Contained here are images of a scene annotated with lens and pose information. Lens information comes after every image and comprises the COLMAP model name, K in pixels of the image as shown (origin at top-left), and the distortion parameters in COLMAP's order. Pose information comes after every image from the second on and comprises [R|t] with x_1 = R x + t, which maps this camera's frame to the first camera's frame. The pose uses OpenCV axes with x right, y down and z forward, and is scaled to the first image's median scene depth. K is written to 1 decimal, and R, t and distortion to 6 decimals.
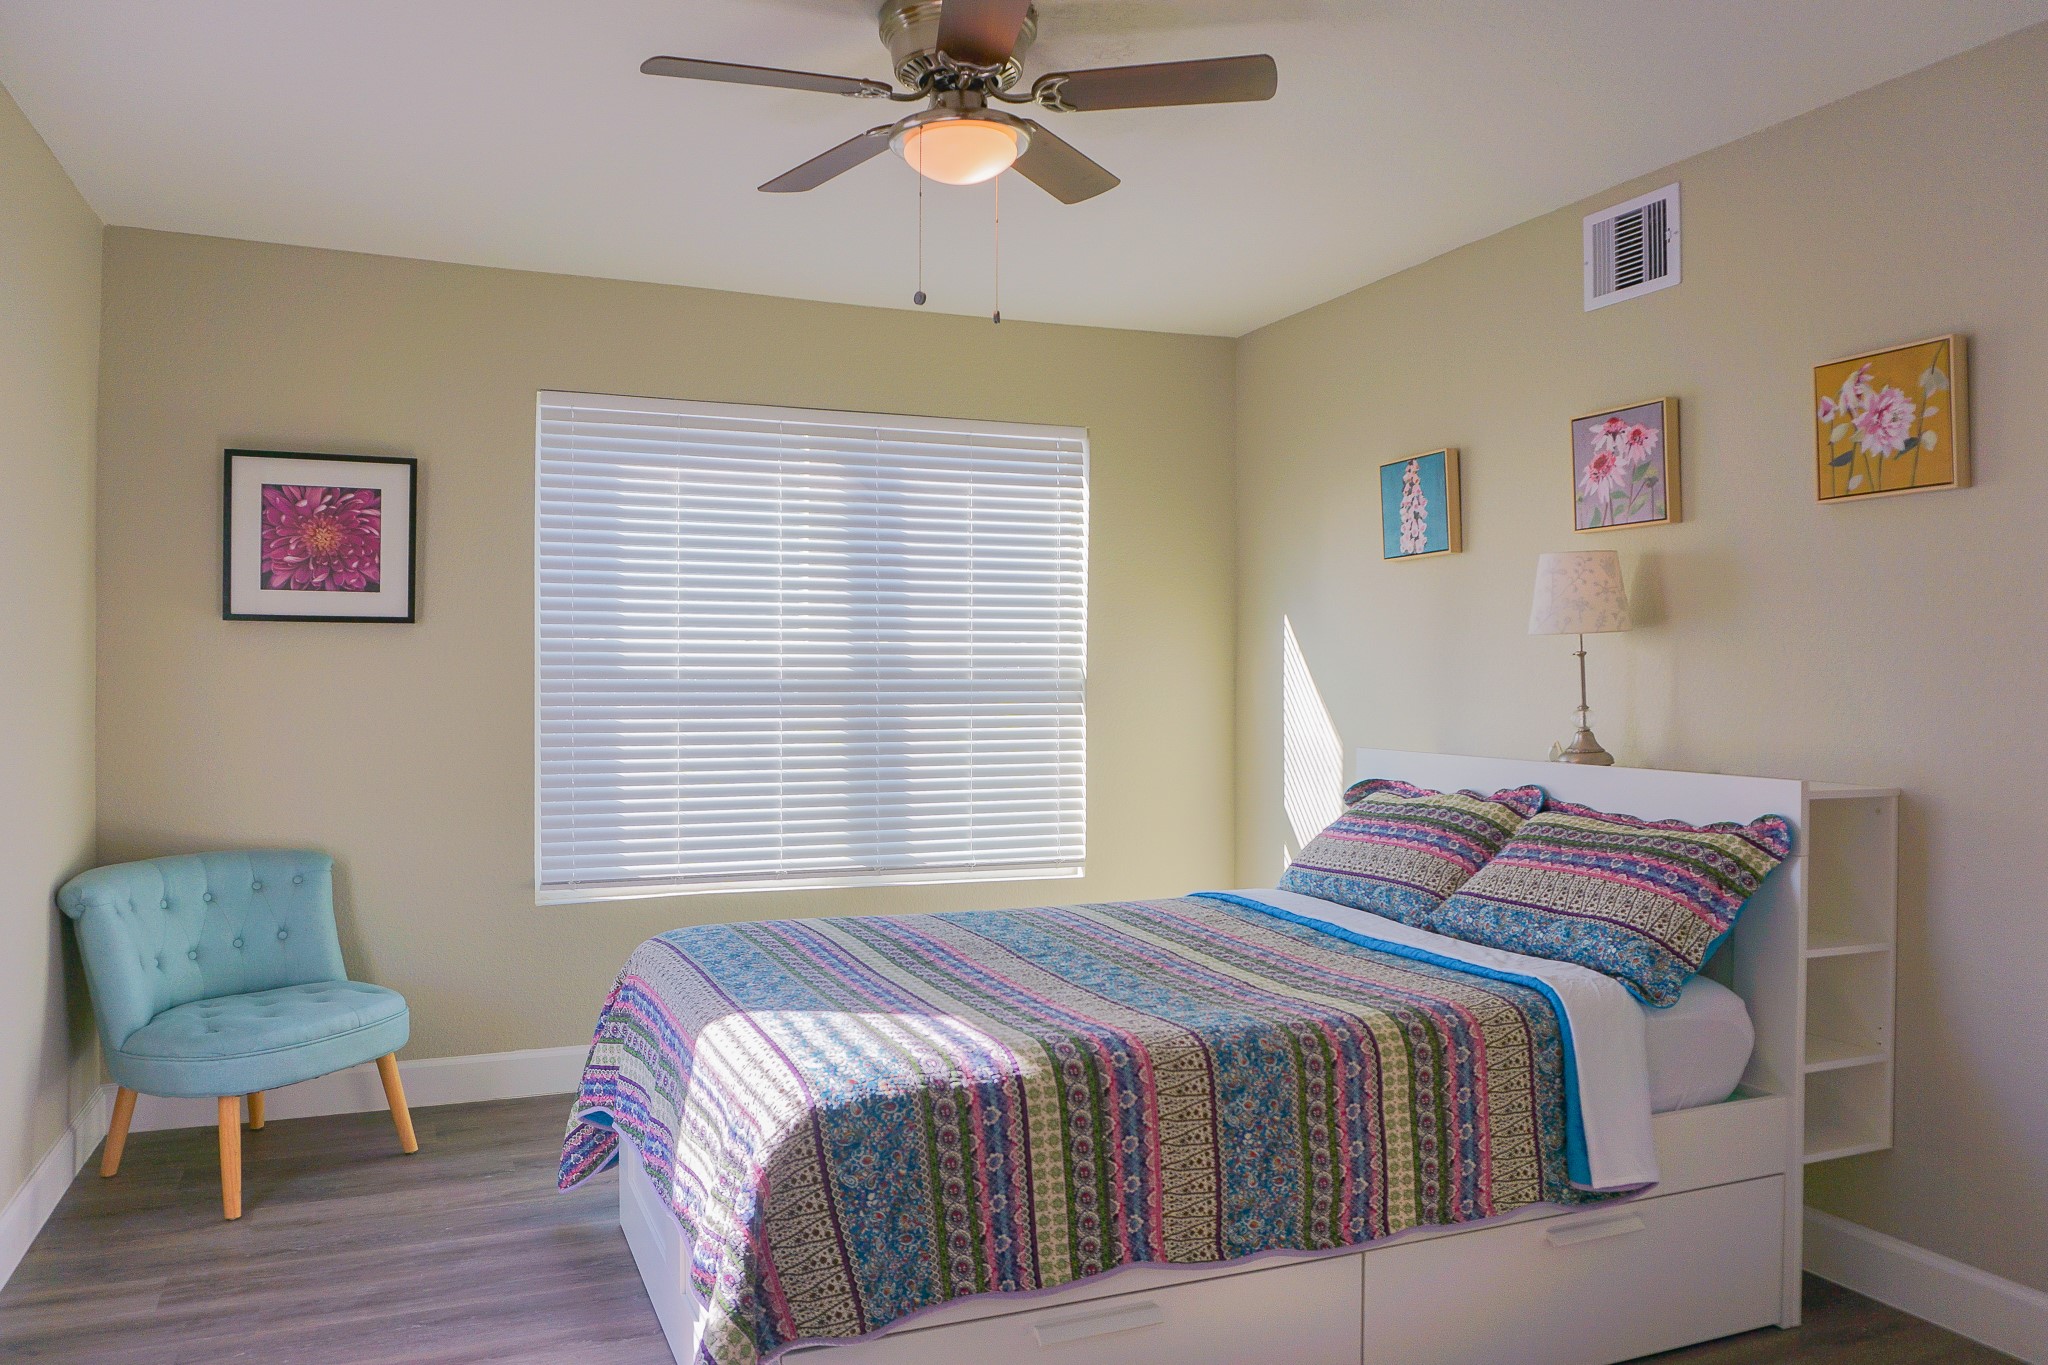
lens RADIAL K [[1521.9, 0, 1024.0], [0, 1521.9, 682.5], [0, 0, 1]] dist [-0.005122, -0.004339]
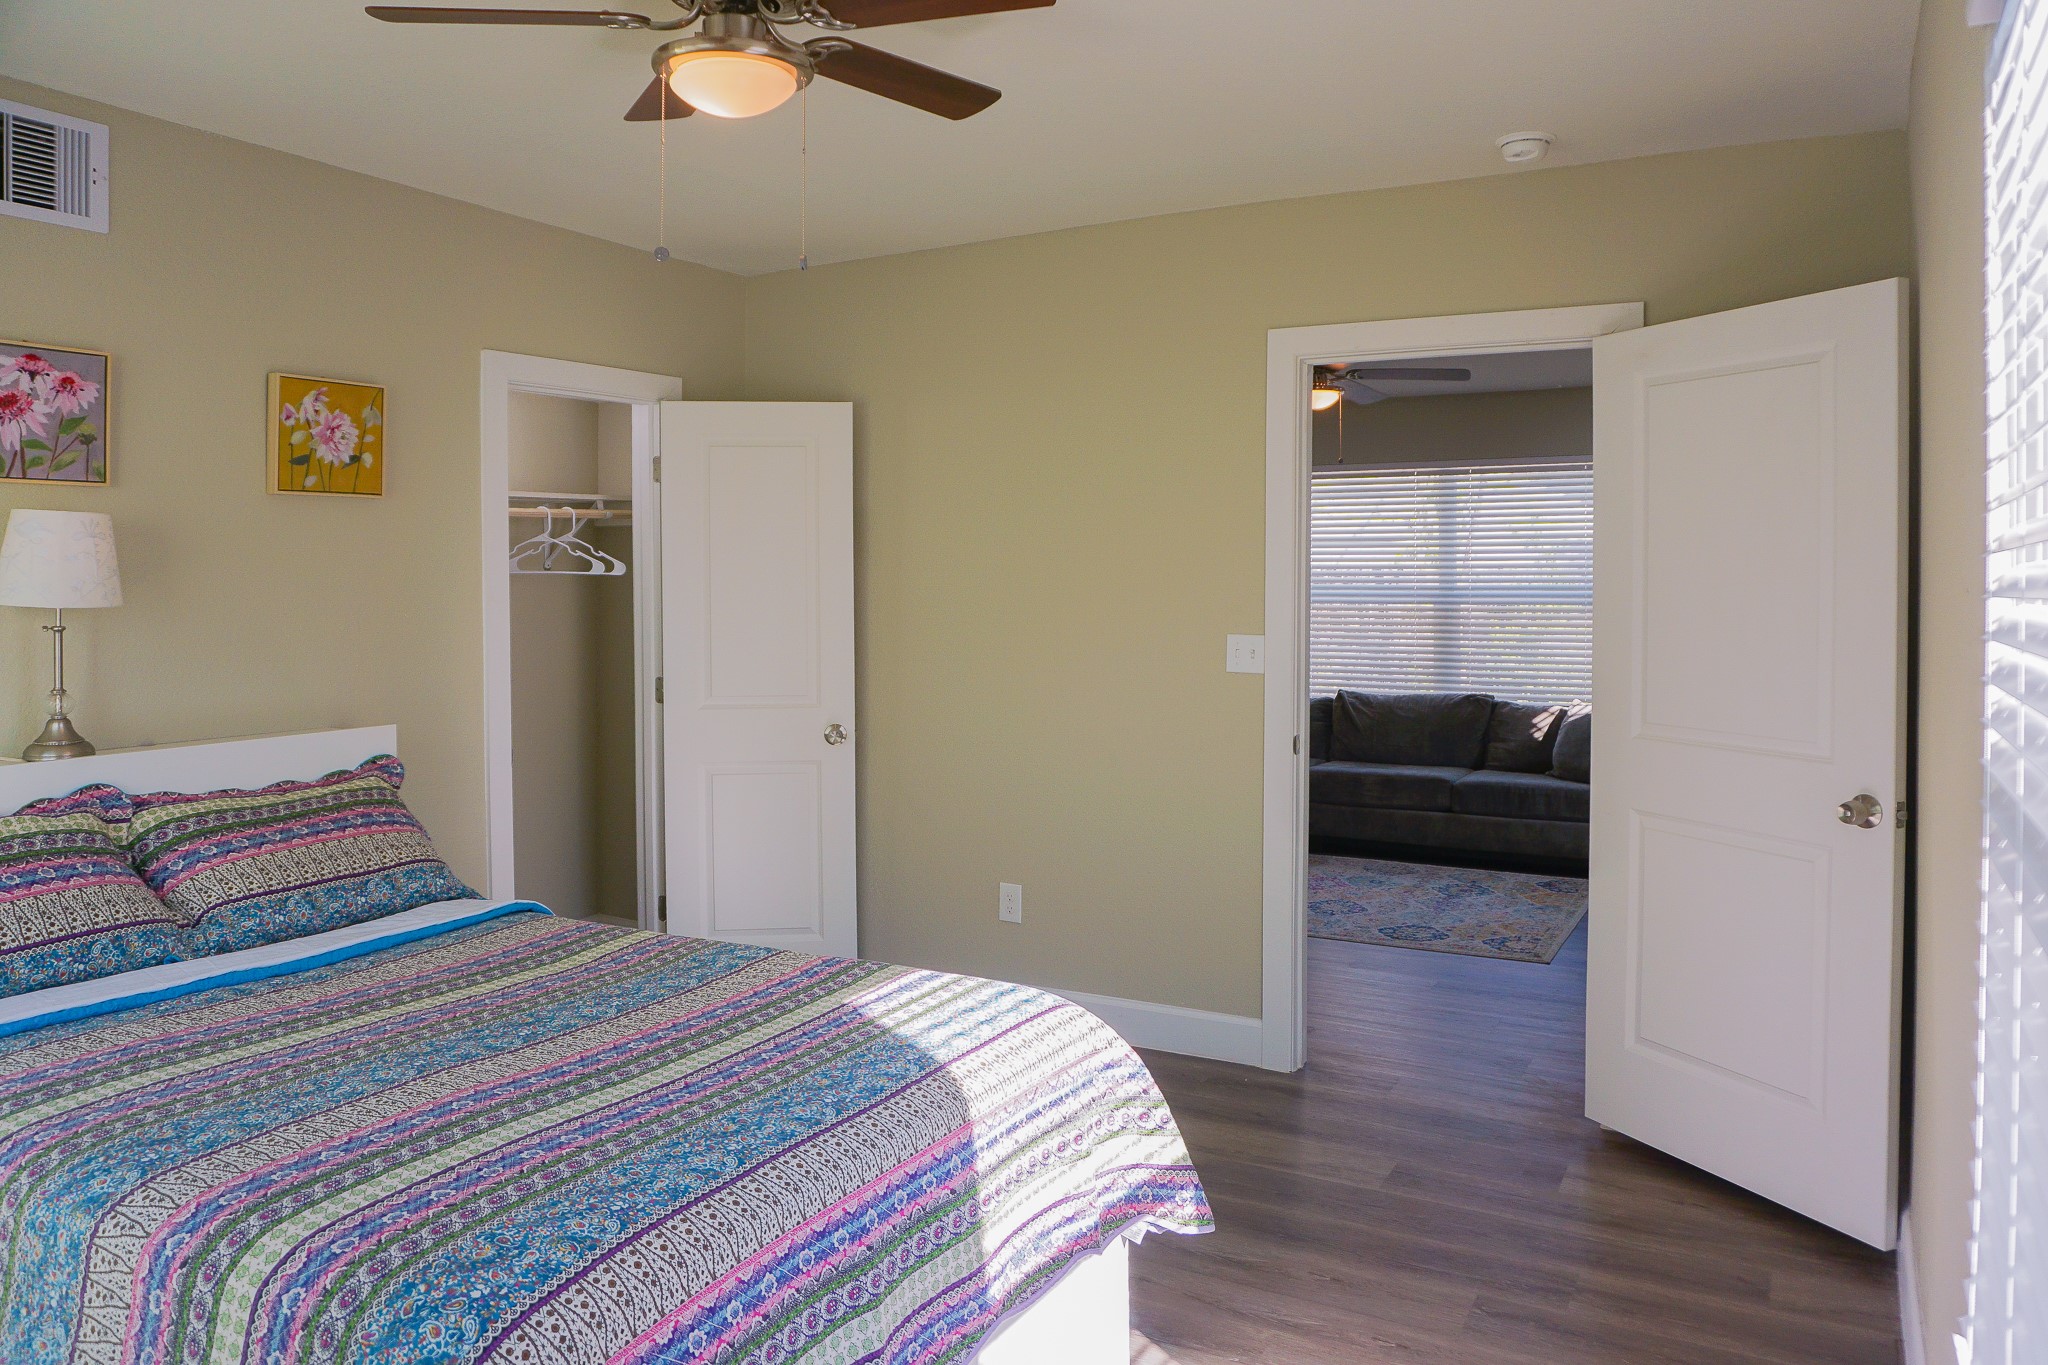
lens RADIAL K [[1521.9, 0, 1024.0], [0, 1521.9, 682.5], [0, 0, 1]] dist [-0.005122, -0.004339]
pose [[-0.620451, -0.054268, 0.782365, -0.749281], [0.008300, 0.997093, 0.075745, -0.057259], [-0.784201, 0.053490, -0.618197, 1.282273]]
